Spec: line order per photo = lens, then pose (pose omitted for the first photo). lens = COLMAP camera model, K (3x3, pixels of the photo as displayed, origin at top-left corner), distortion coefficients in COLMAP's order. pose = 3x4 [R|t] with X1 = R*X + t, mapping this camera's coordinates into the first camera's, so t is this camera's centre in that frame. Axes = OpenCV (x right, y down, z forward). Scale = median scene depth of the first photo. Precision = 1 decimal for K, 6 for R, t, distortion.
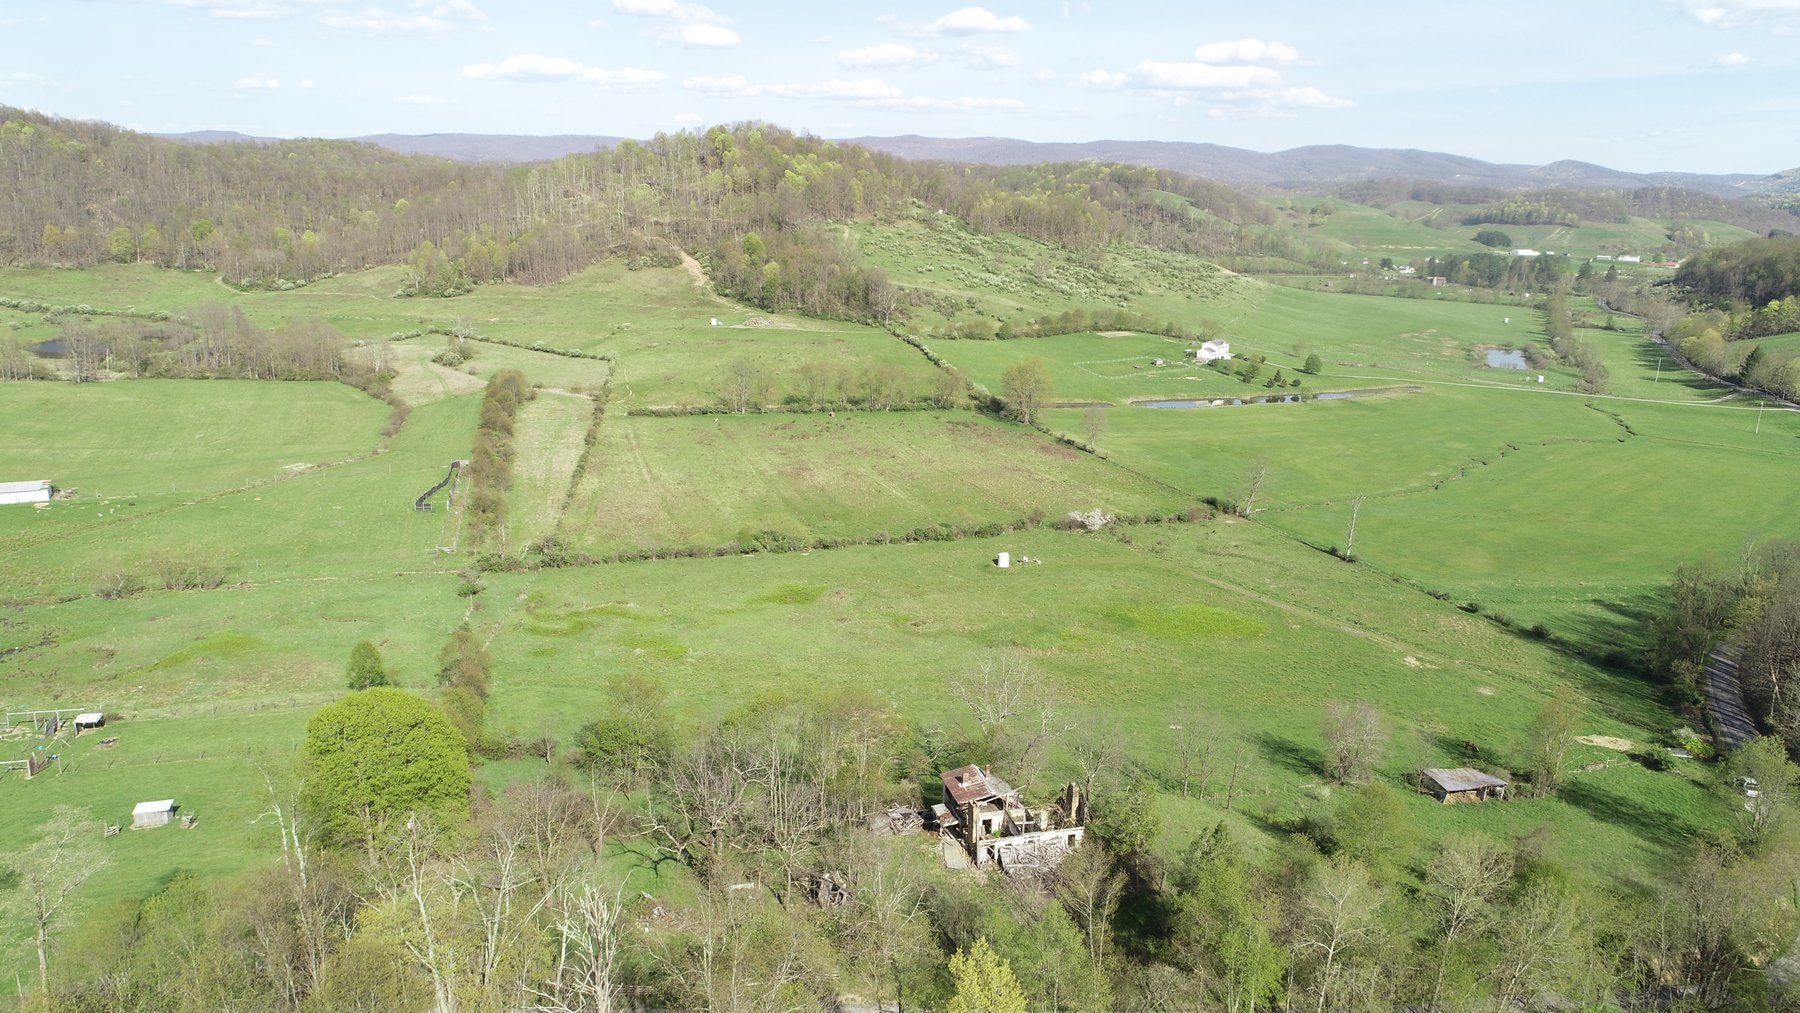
lens RADIAL K [[1195.7, 0, 903.5], [0, 1195.7, 503.7], [0, 0, 1]] dist [-0.006372, 0.002347]
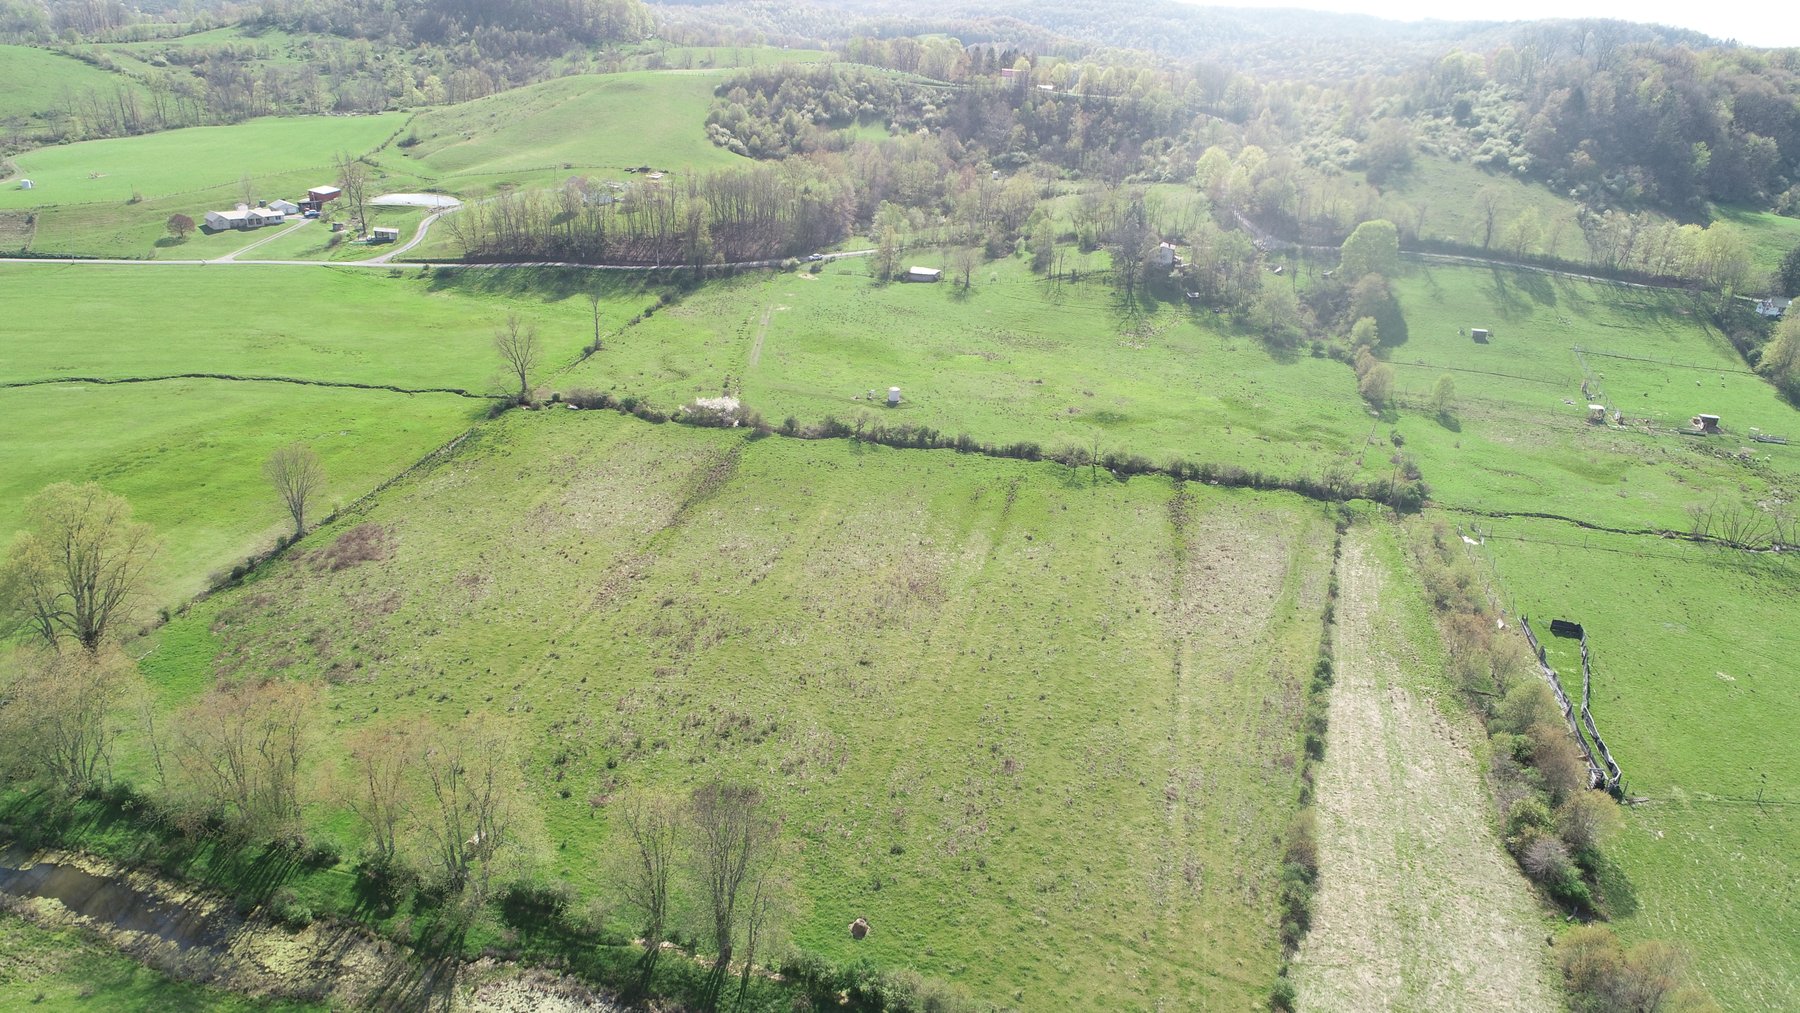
lens RADIAL K [[1195.7, 0, 900.8], [0, 1195.7, 506.6], [0, 0, 1]] dist [-0.006372, 0.002347]
pose [[-0.854501, -0.264933, 0.446809, -0.190196], [0.059860, 0.804206, 0.591329, -0.228362], [-0.515989, 0.532038, -0.671336, 0.813099]]
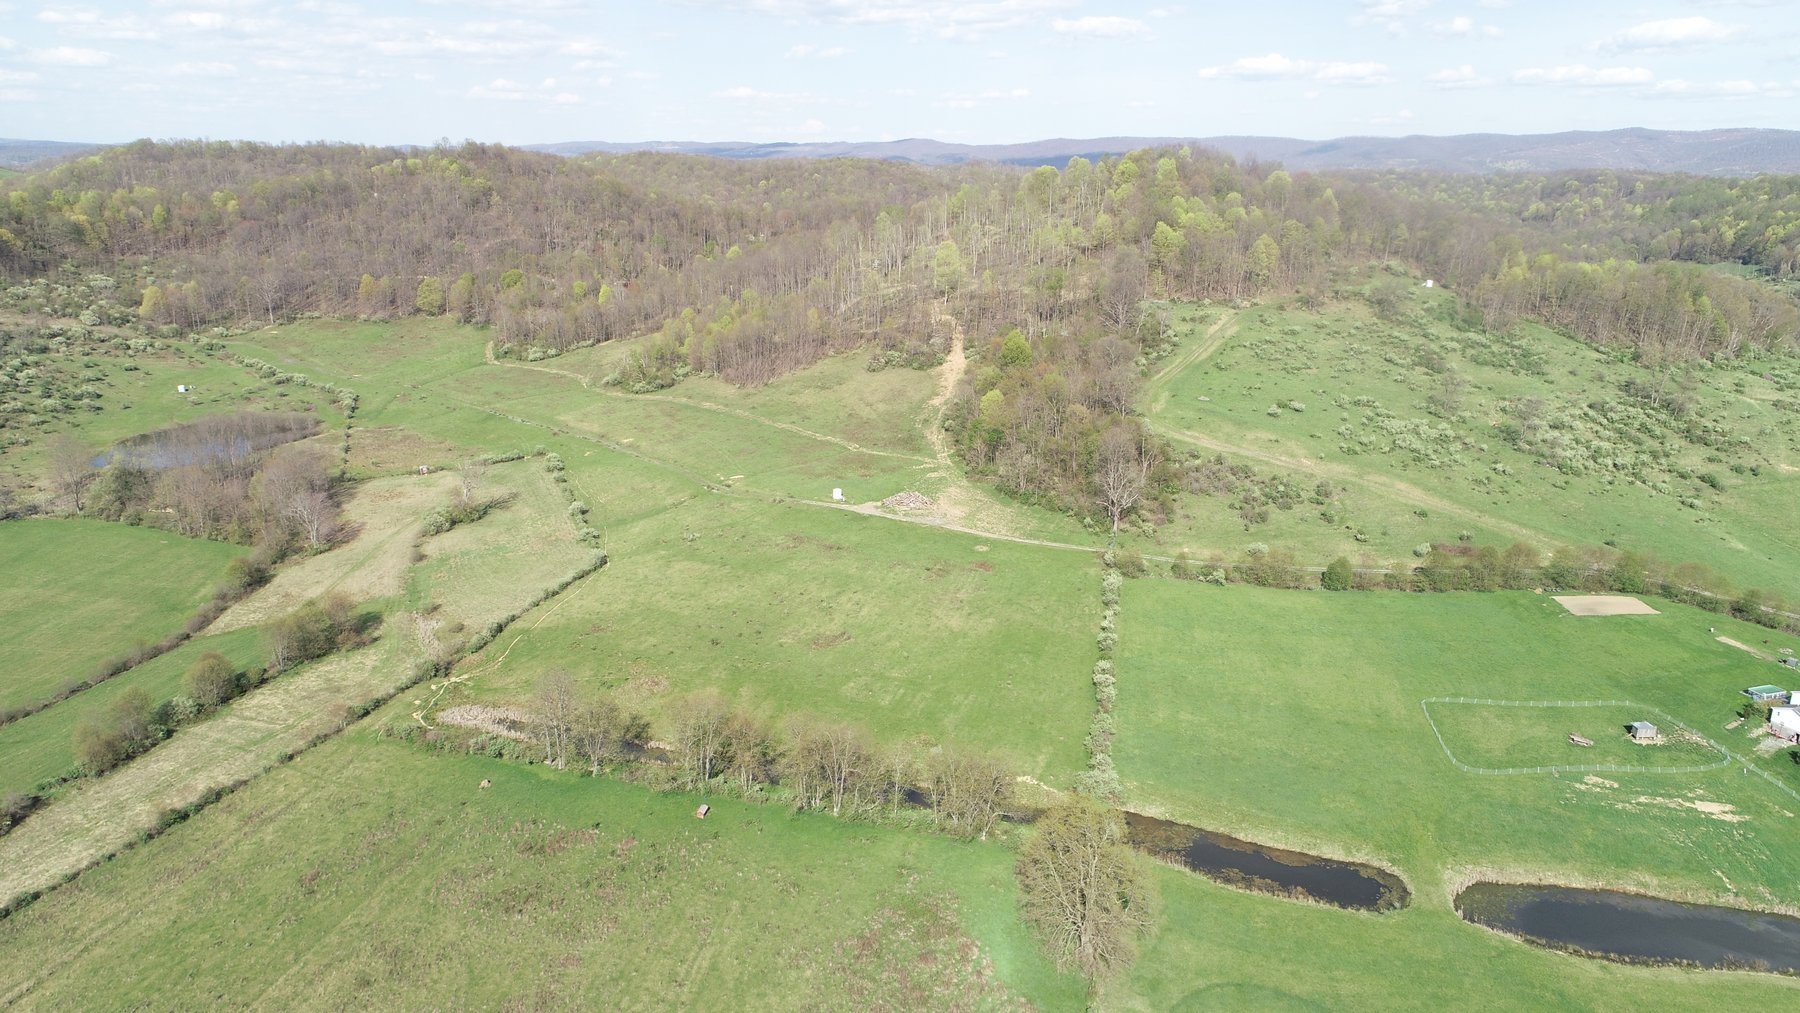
lens RADIAL K [[1195.7, 0, 902.0], [0, 1195.7, 502.5], [0, 0, 1]] dist [-0.006372, 0.002347]
pose [[0.860062, 0.129154, -0.493571, 0.170956], [-0.129206, 0.991029, 0.034180, -0.166115], [0.493557, 0.034376, 0.869034, 0.456723]]
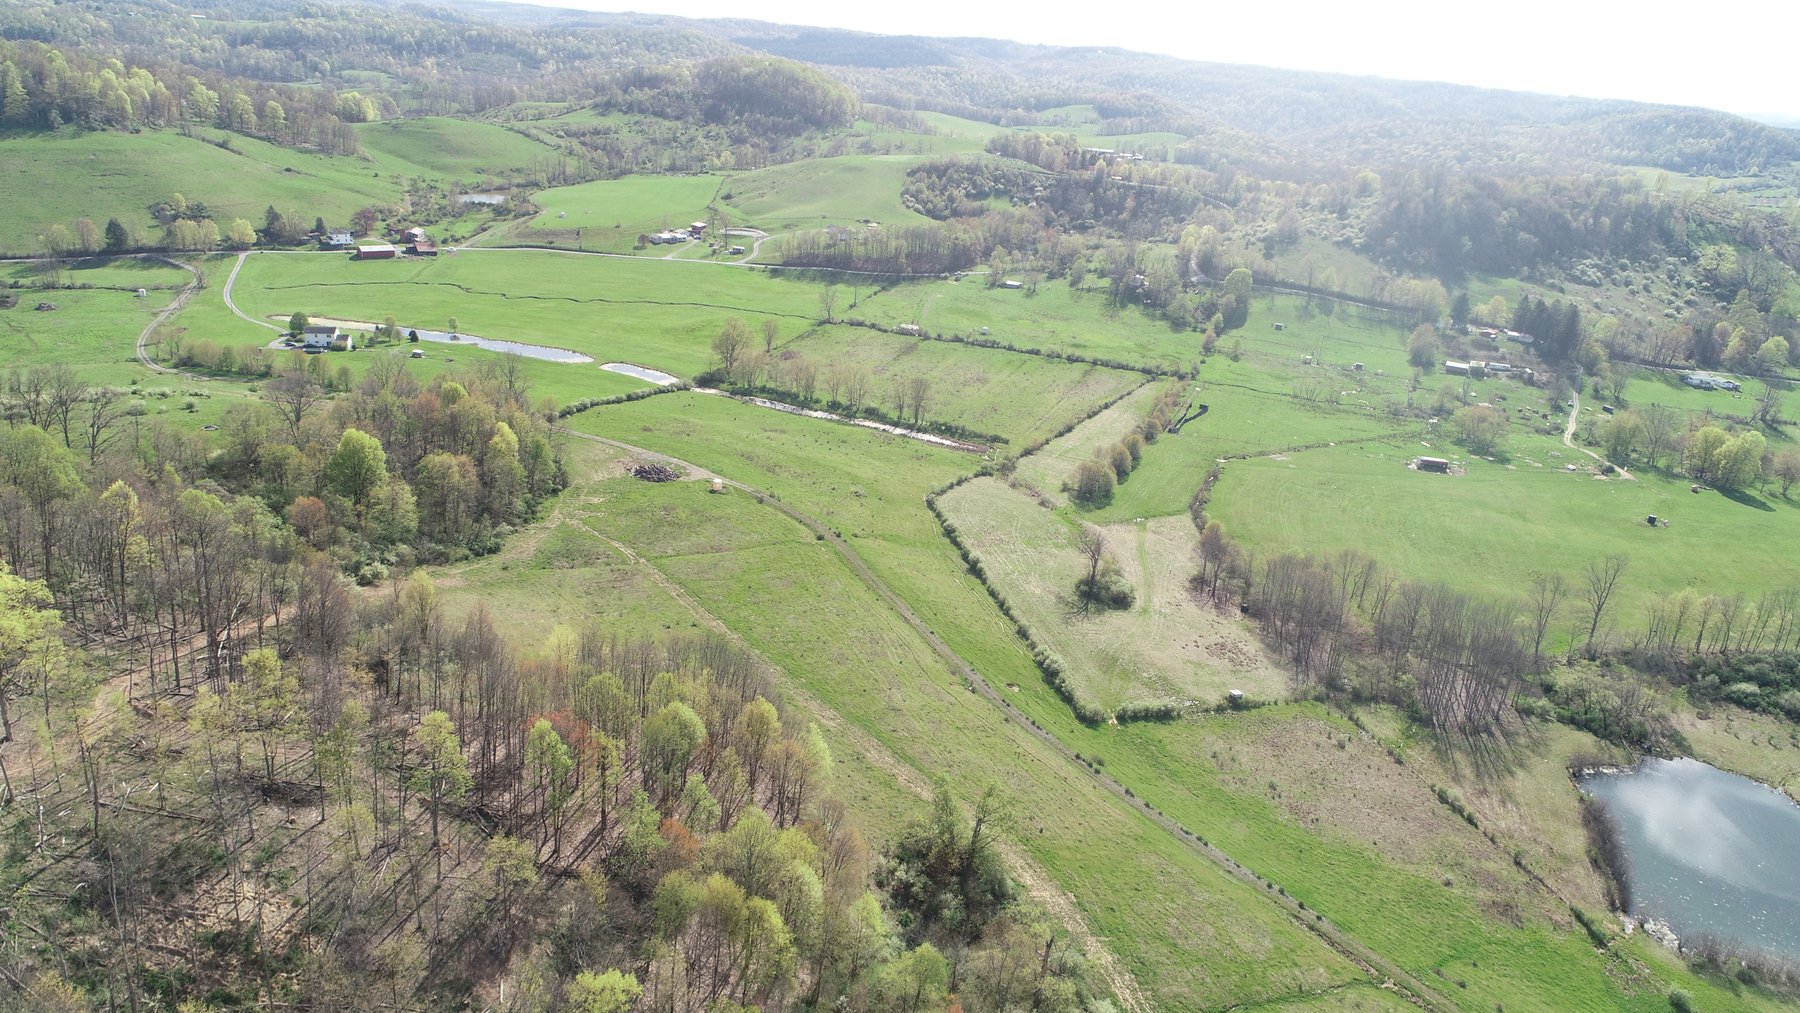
lens RADIAL K [[1195.7, 0, 897.0], [0, 1195.7, 508.2], [0, 0, 1]] dist [-0.006372, 0.002347]
pose [[-0.773010, -0.314562, 0.550914, -0.561927], [0.063151, 0.825942, 0.560207, -0.470703], [-0.631243, 0.467836, -0.618596, 1.283735]]
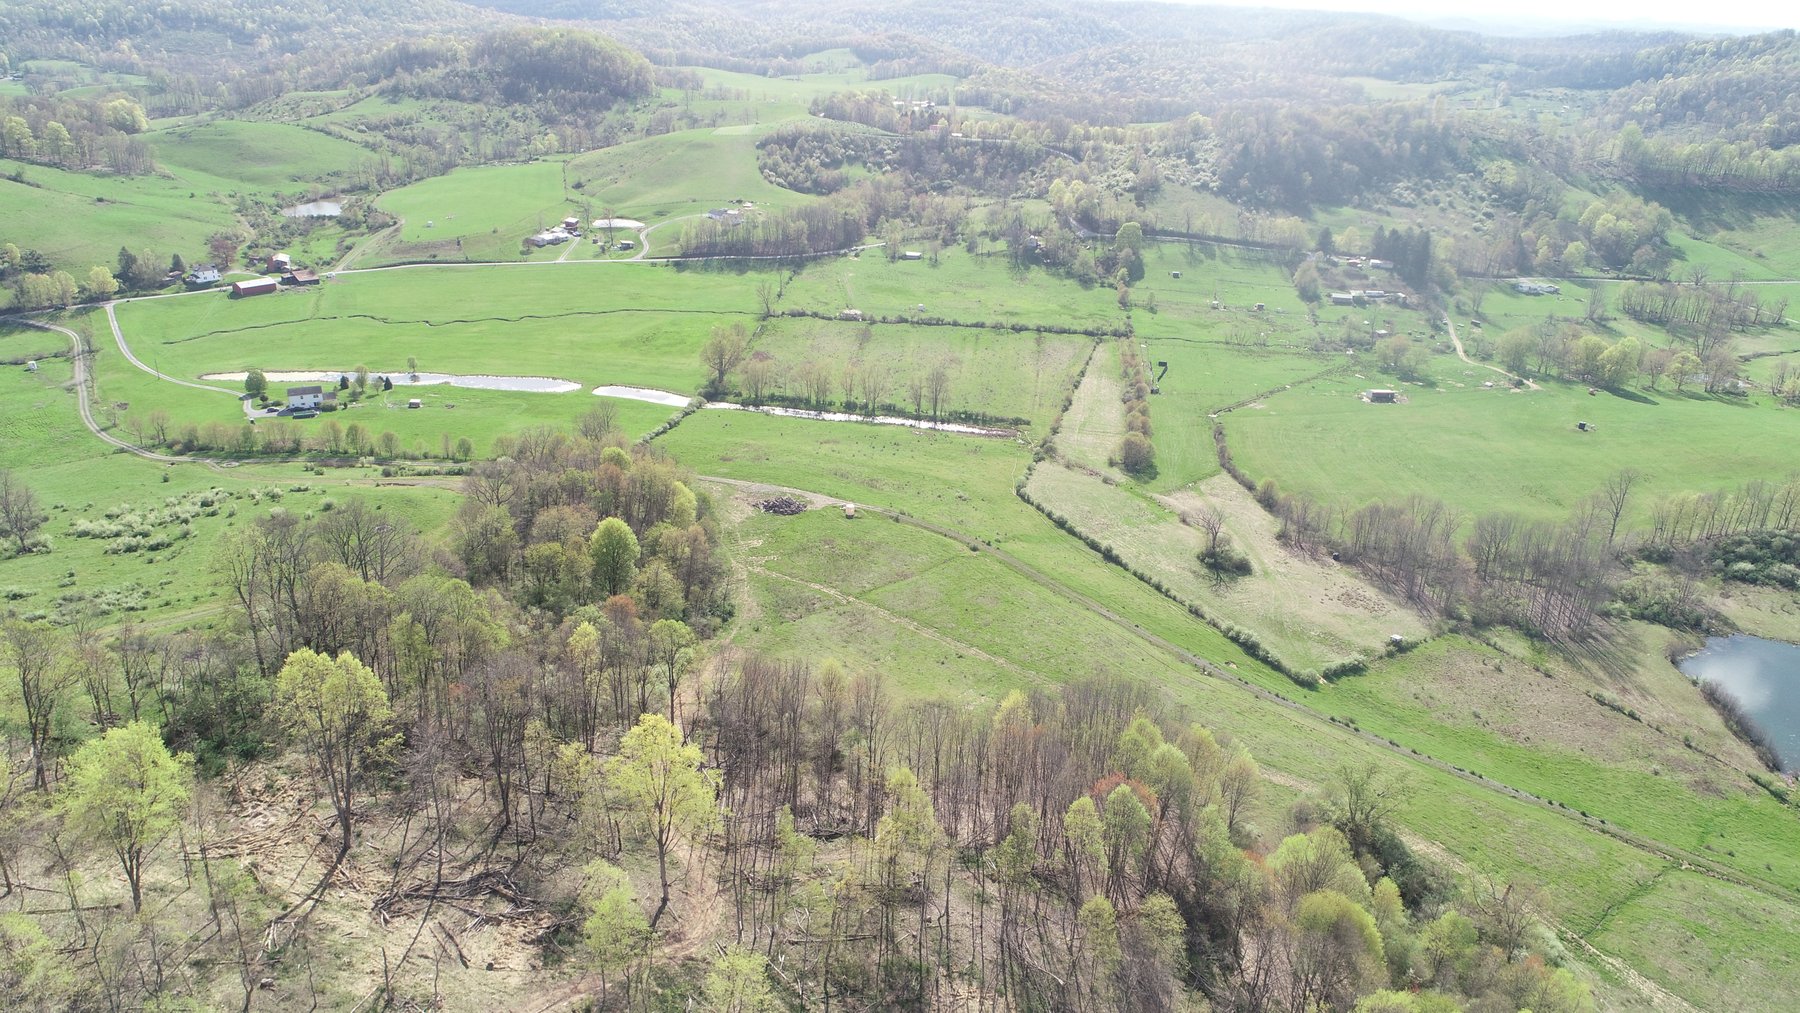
lens RADIAL K [[1195.7, 0, 894.9], [0, 1195.7, 510.0], [0, 0, 1]] dist [-0.006372, 0.002347]
pose [[-0.900696, -0.227595, 0.370064, -0.405256], [0.051971, 0.789238, 0.611885, -0.527308], [-0.431330, 0.570355, -0.699035, 1.387419]]
